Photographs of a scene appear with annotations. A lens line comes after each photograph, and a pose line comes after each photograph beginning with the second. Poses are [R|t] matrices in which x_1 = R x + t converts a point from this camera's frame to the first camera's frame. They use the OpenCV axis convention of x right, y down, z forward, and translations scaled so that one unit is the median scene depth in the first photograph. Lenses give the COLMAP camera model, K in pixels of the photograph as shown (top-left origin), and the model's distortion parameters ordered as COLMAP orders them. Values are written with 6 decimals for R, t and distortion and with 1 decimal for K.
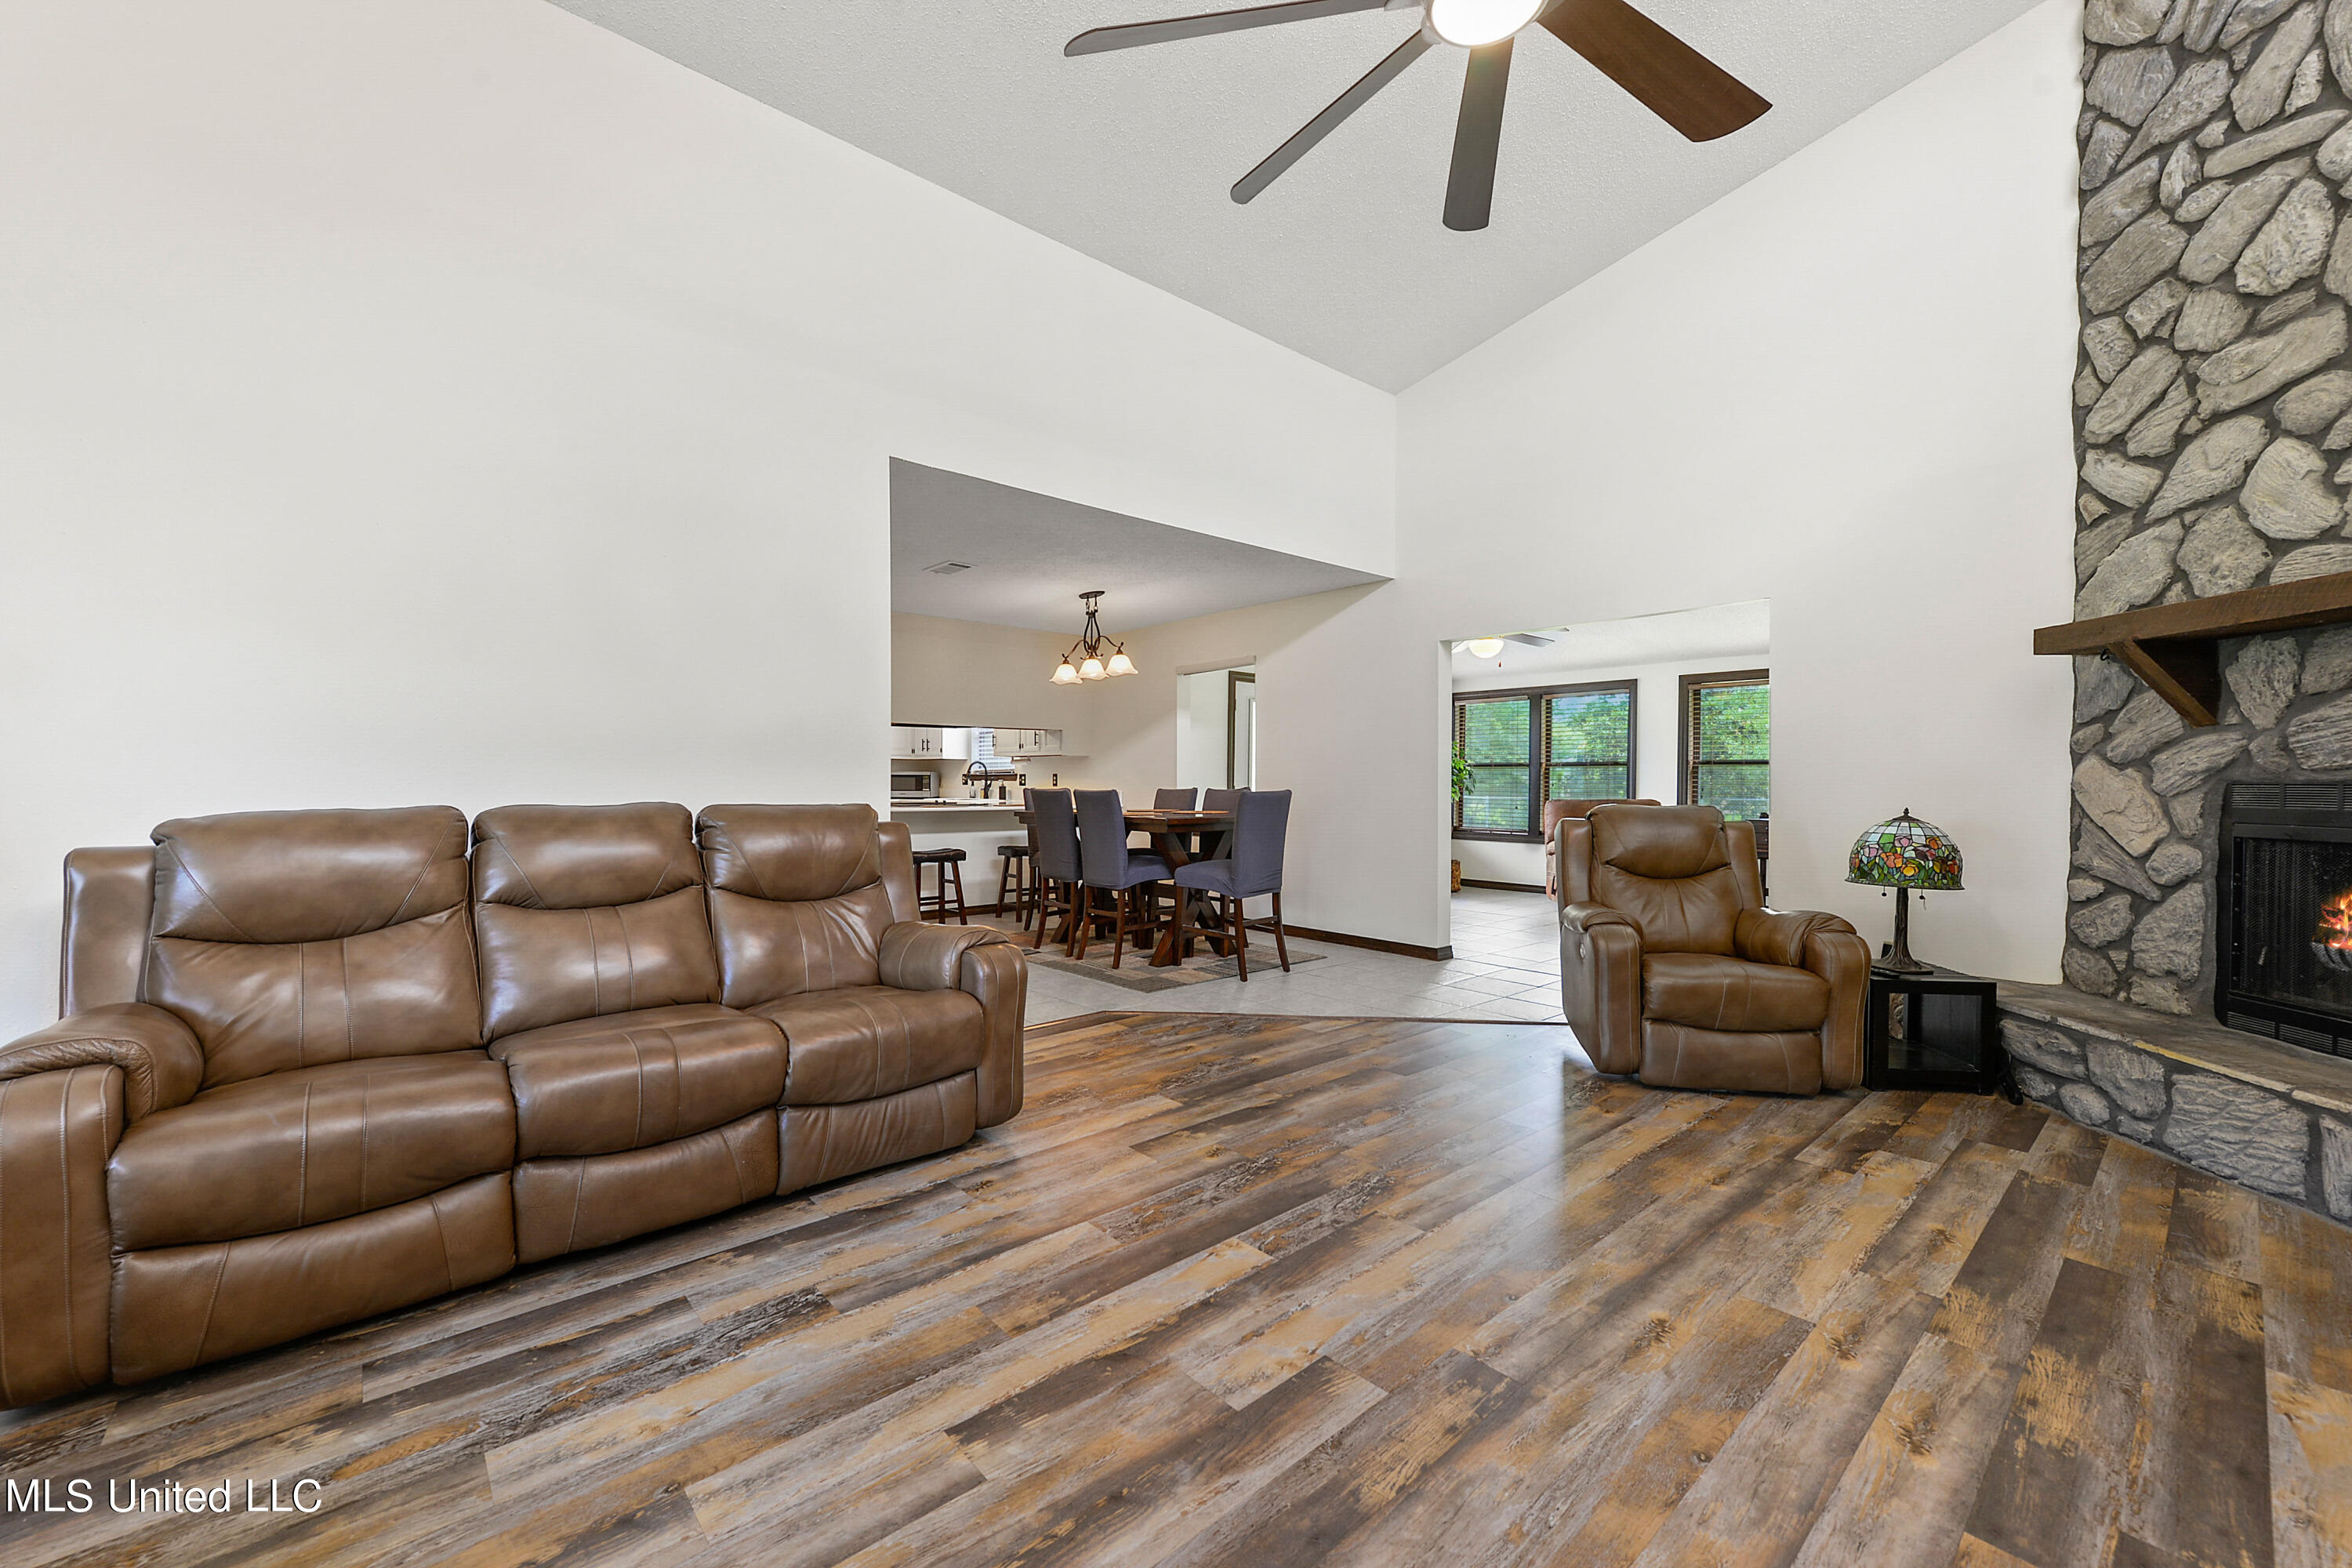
lens RADIAL K [[933.7, 0, 1162.1], [0, 933.7, 784.3], [0, 0, 1]] dist [0.002932, -0.000494]
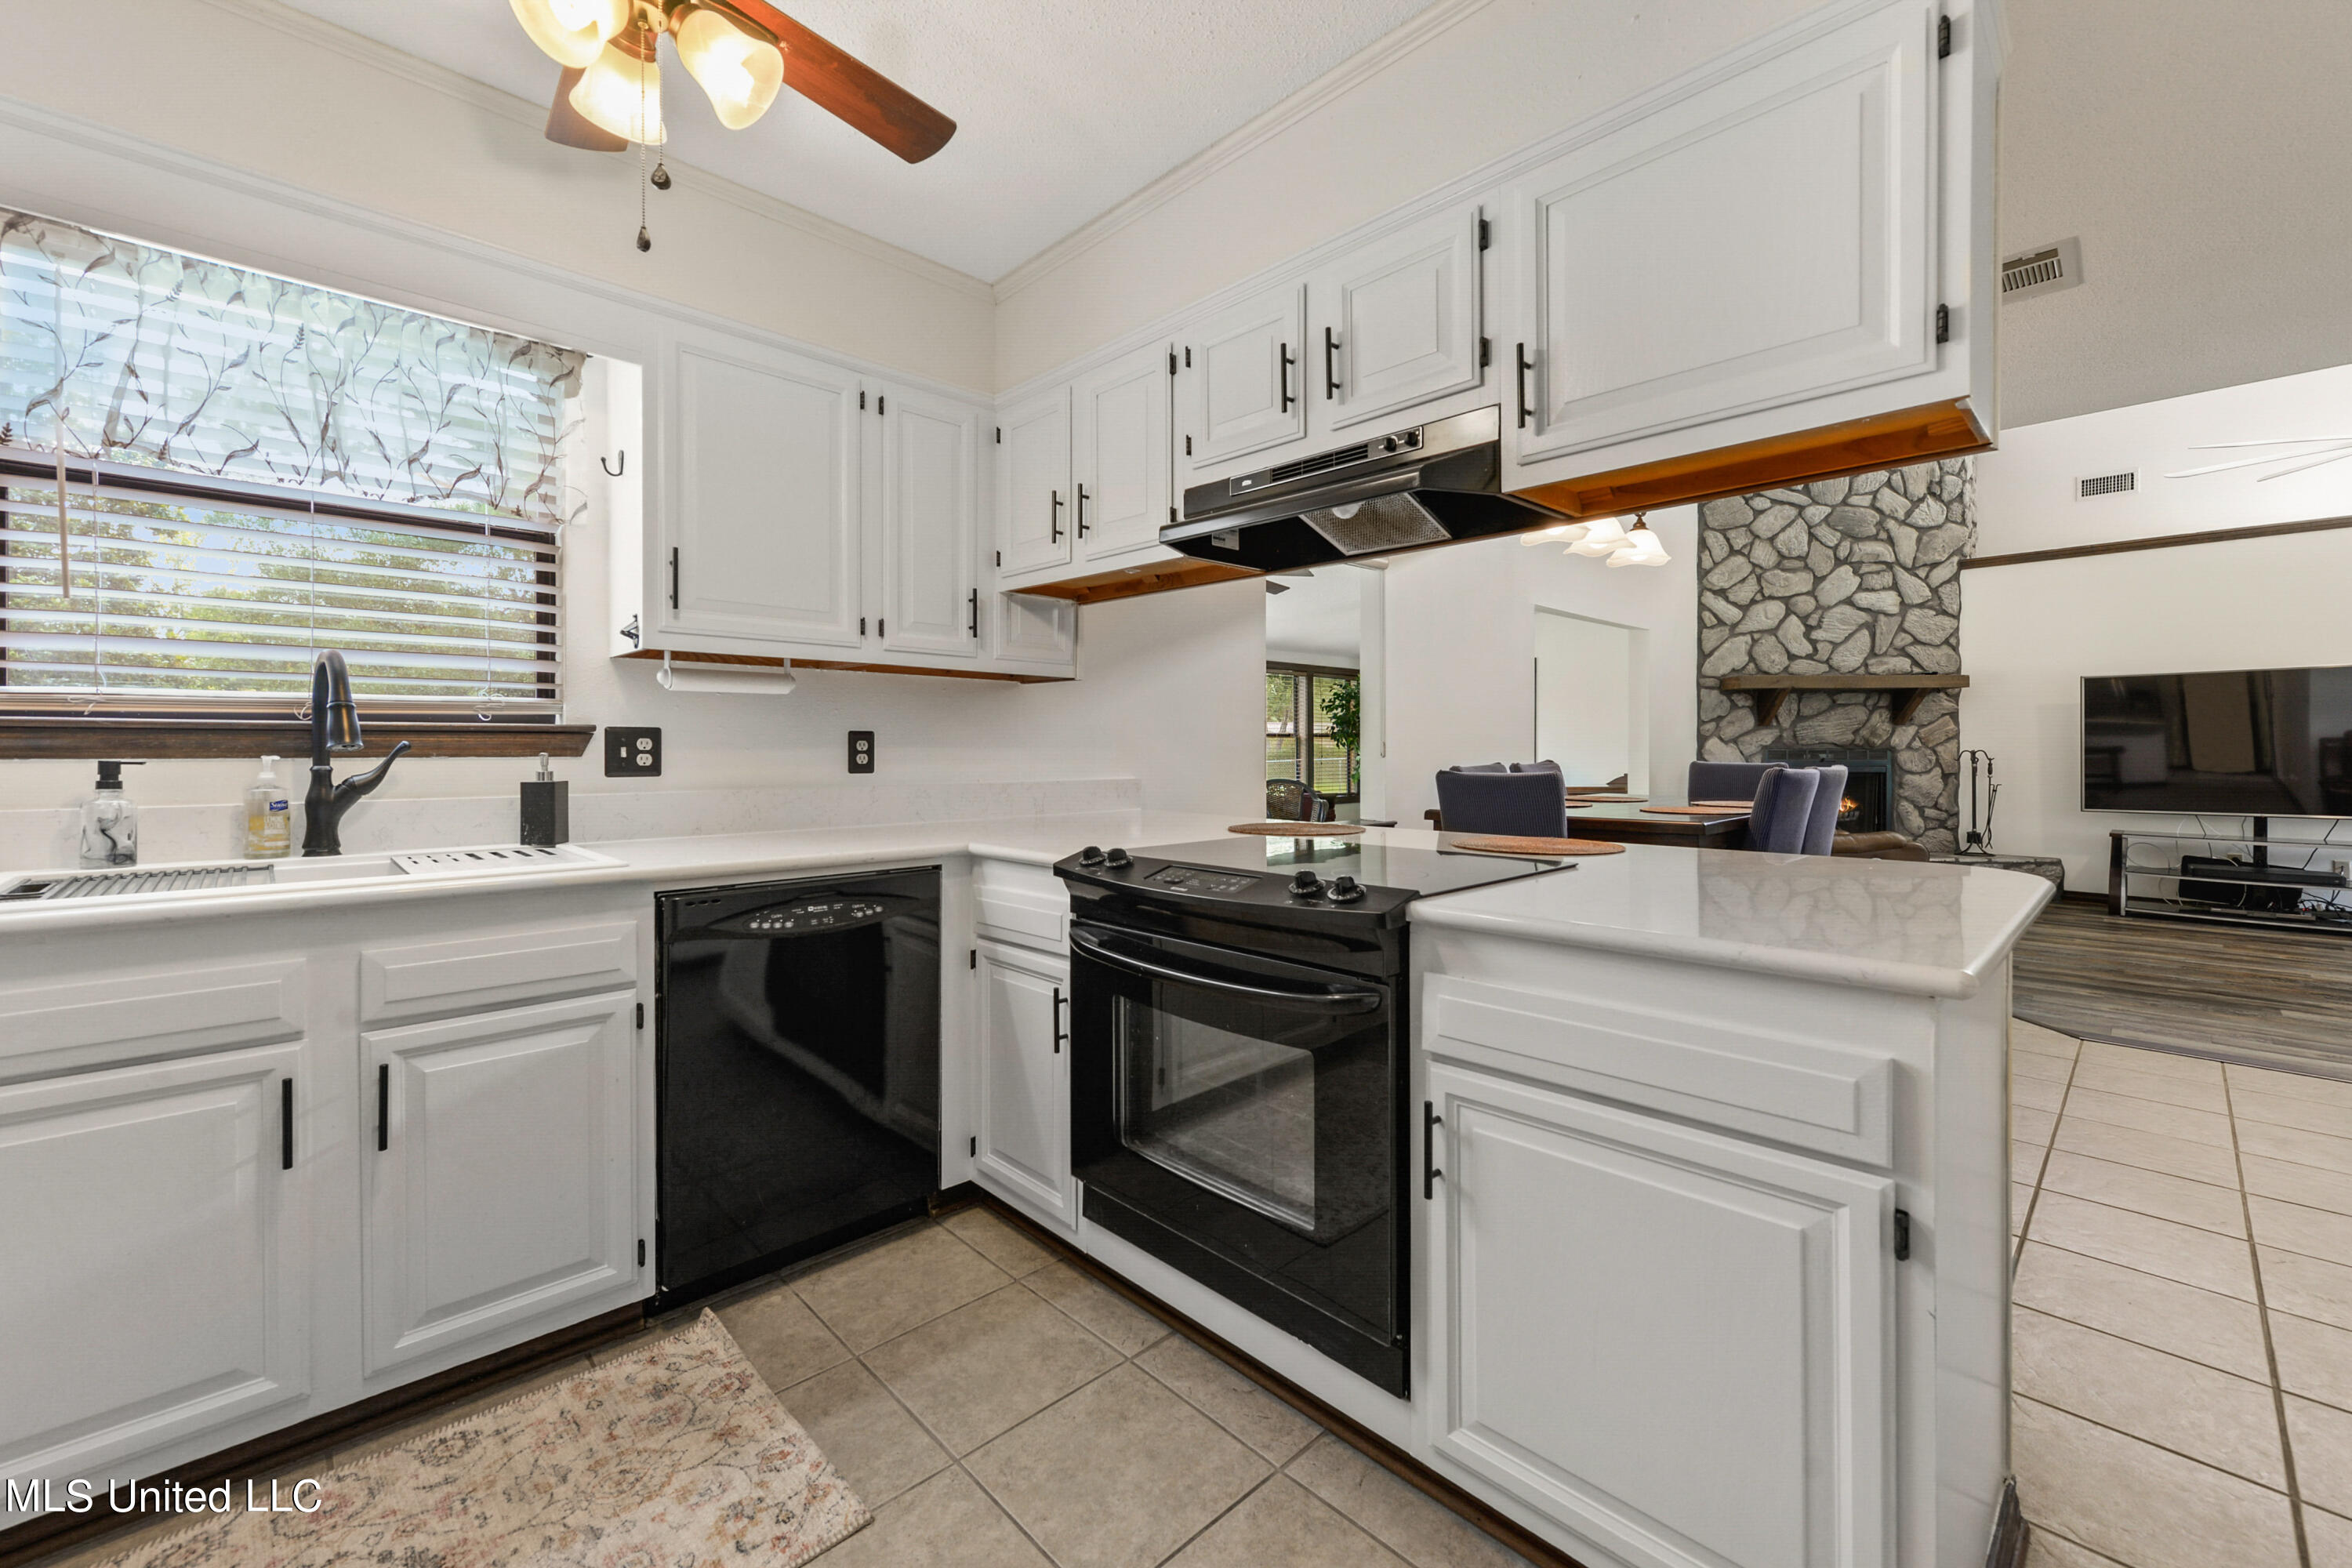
lens RADIAL K [[933.7, 0, 1176.3], [0, 933.7, 758.2], [0, 0, 1]] dist [0.002932, -0.000494]
pose [[-0.053692, -0.009358, 0.998514, -1.268311], [0.006516, 0.999932, 0.009721, -0.015326], [-0.998536, 0.007028, -0.053627, 2.832814]]
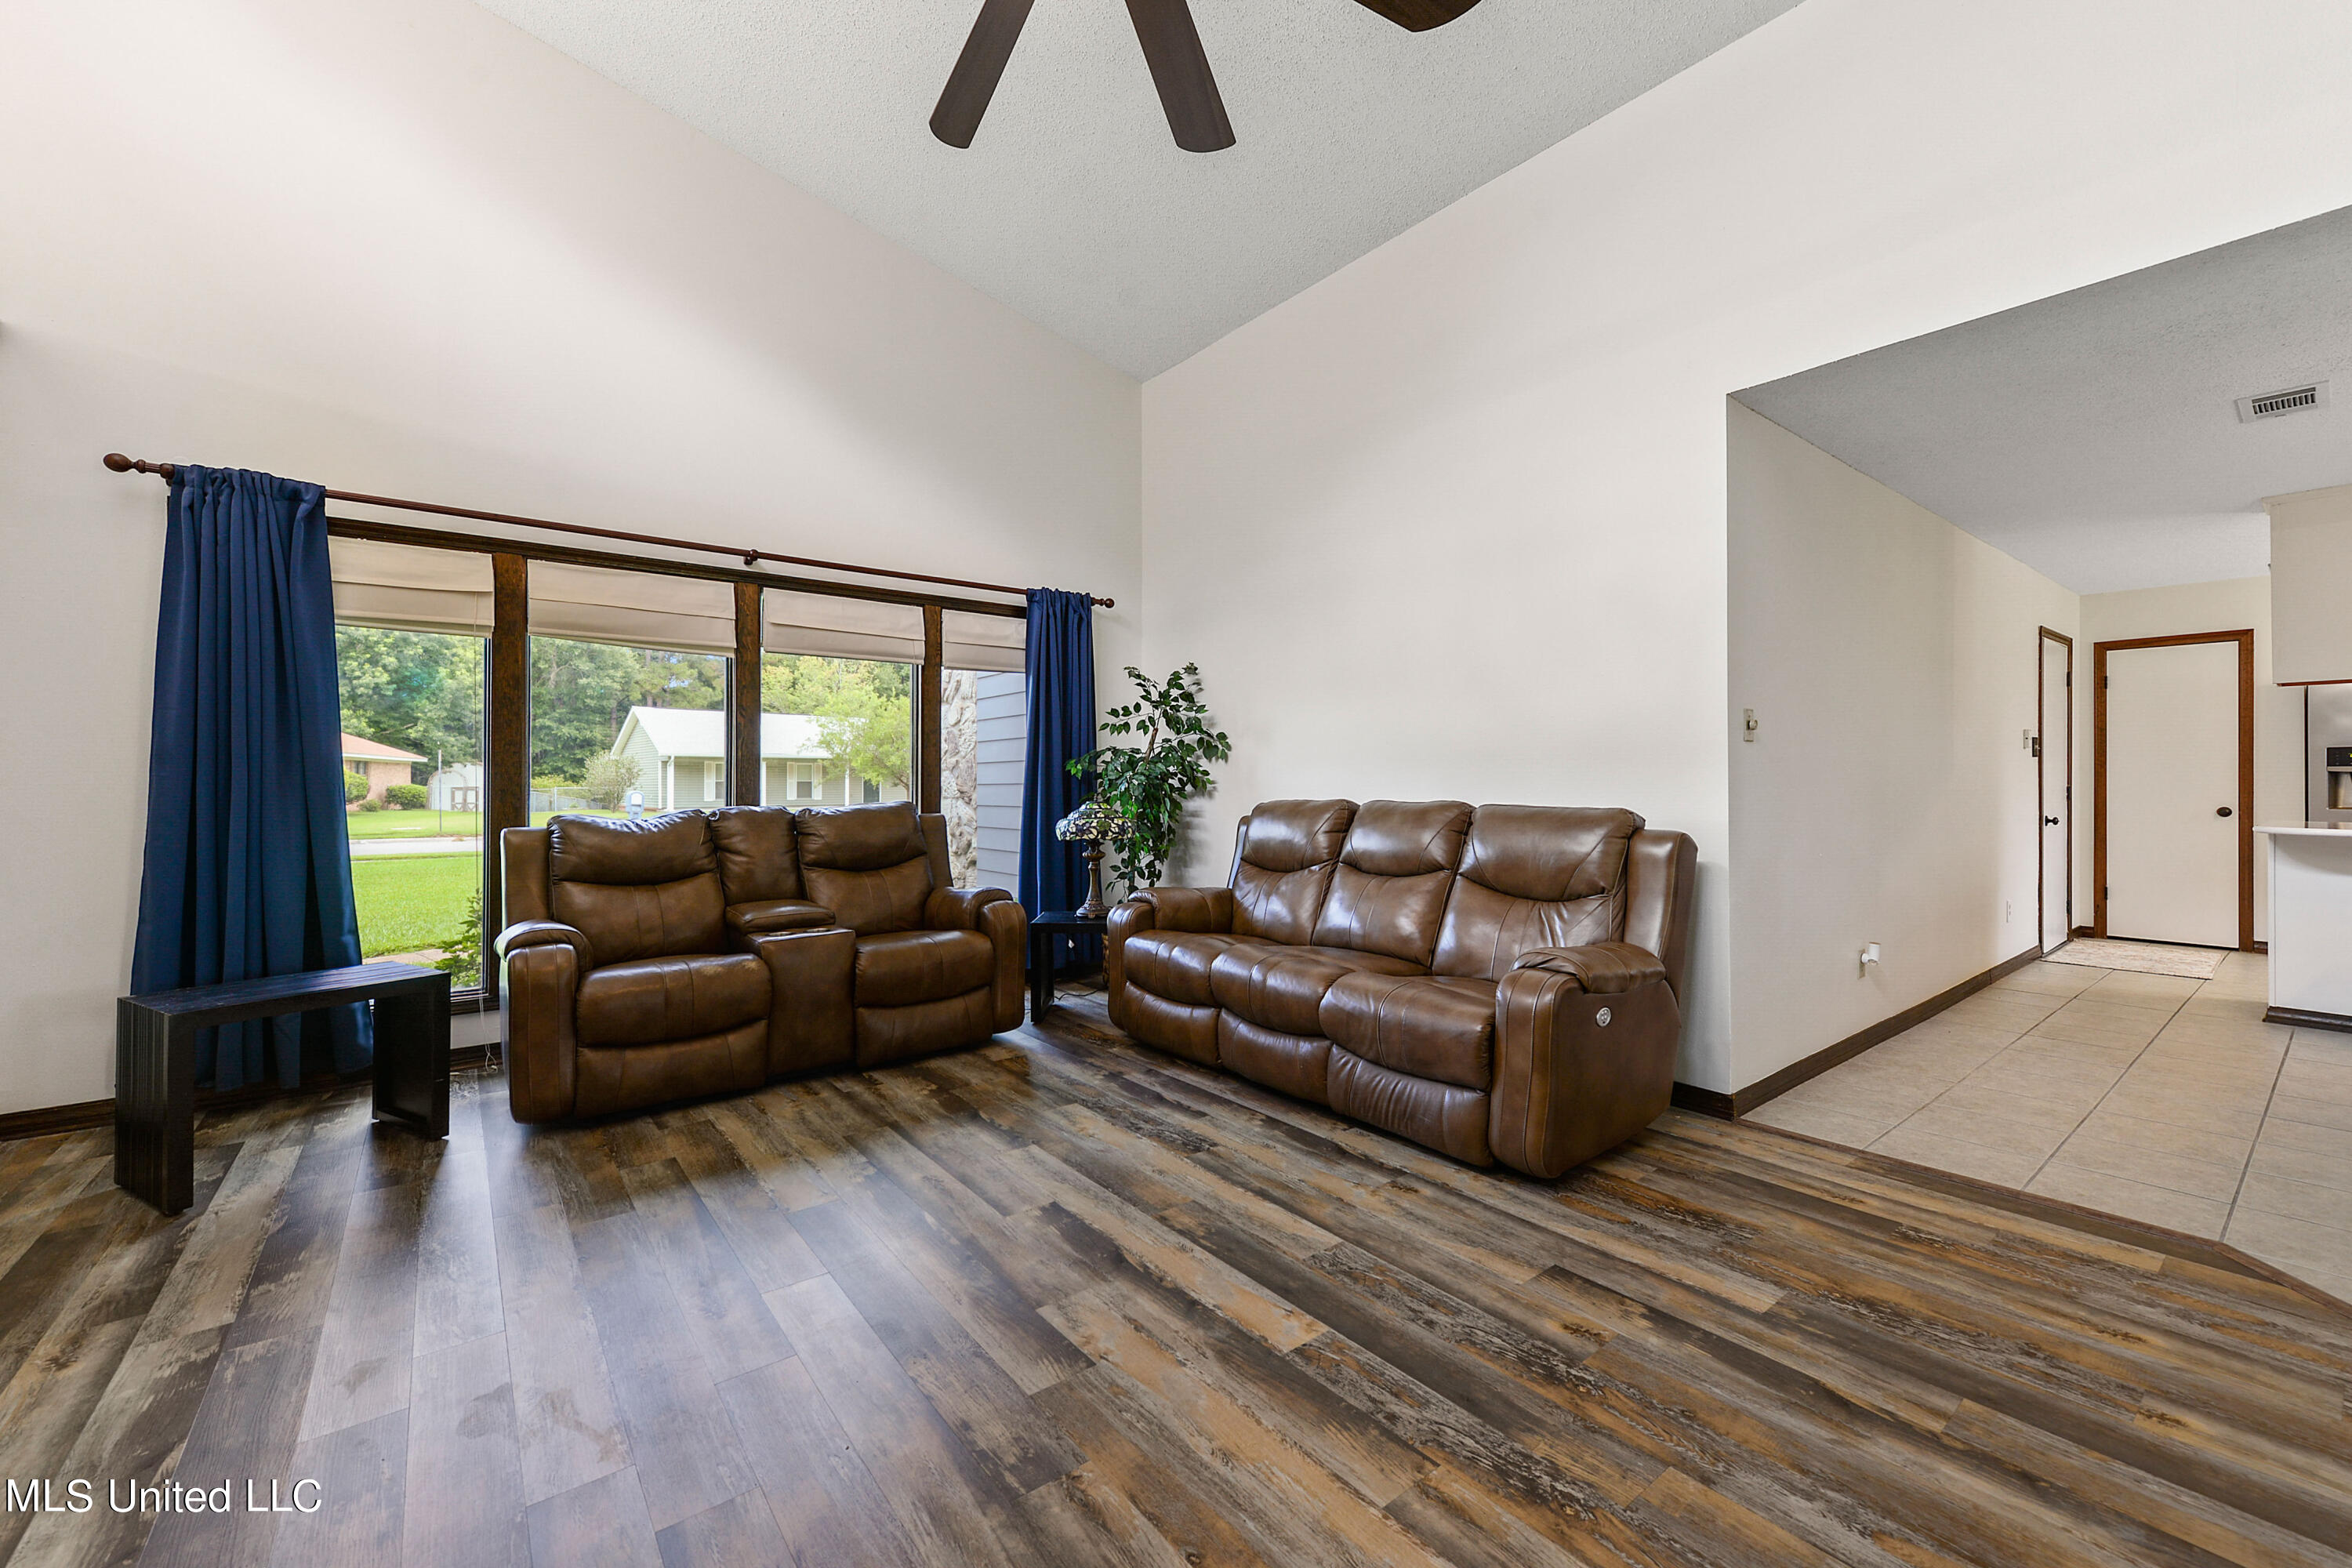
lens RADIAL K [[933.7, 0, 1162.7], [0, 933.7, 779.4], [0, 0, 1]] dist [0.002932, -0.000494]
pose [[-0.063924, -0.002092, -0.997953, 0.773738], [-0.003291, 0.999993, -0.001886, -0.005904], [0.997949, 0.003163, -0.063930, 0.753306]]
